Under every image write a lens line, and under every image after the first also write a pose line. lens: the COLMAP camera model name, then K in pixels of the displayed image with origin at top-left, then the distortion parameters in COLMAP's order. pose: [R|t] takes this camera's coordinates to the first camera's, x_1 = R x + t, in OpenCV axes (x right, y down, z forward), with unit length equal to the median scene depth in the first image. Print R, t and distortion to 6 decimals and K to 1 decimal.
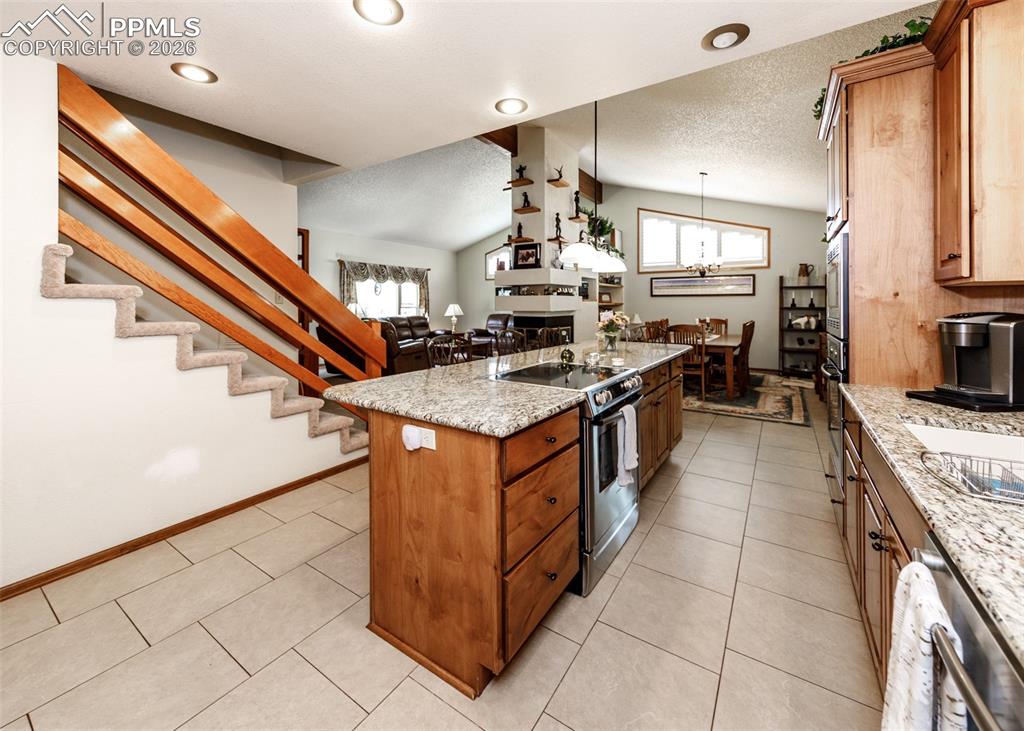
lens RADIAL K [[420.6, 0, 518.7], [0, 420.6, 315.0], [0, 0, 1]] dist [0.003963, -0.000780]
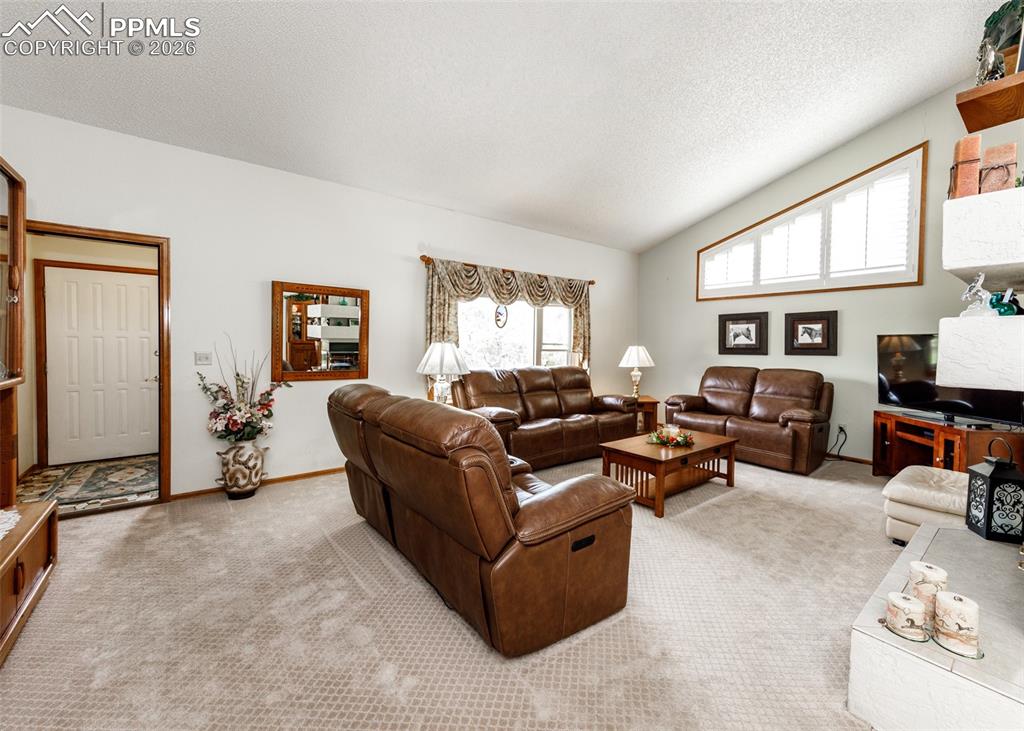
lens RADIAL K [[420.6, 0, 536.2], [0, 420.6, 357.2], [0, 0, 1]] dist [0.003963, -0.000780]
pose [[0.955613, 0.020608, -0.293902, -0.131128], [-0.019276, 0.999787, 0.007430, -0.014351], [0.293992, -0.001435, 0.955807, 0.499354]]
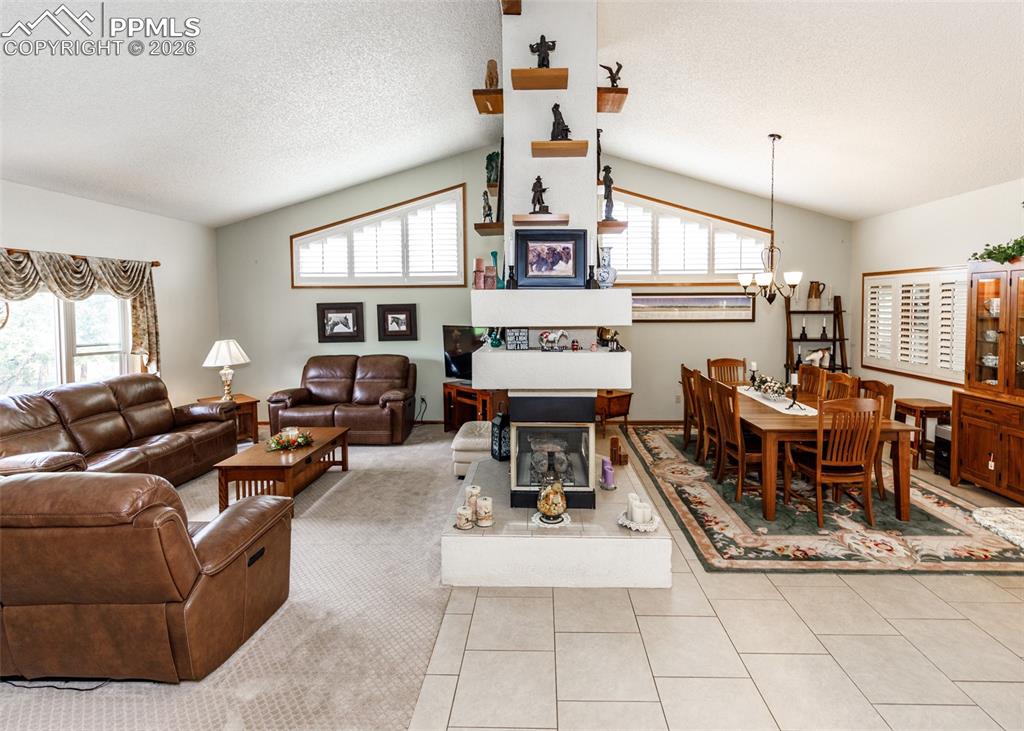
lens RADIAL K [[495.9, 0, 537.7], [0, 495.9, 327.4], [0, 0, 1]] dist [0.004777, -0.001737]
pose [[0.839535, -0.031911, 0.542368, -0.178816], [0.018012, 0.999360, 0.030918, -0.056484], [-0.543008, -0.016188, 0.839572, 0.386516]]
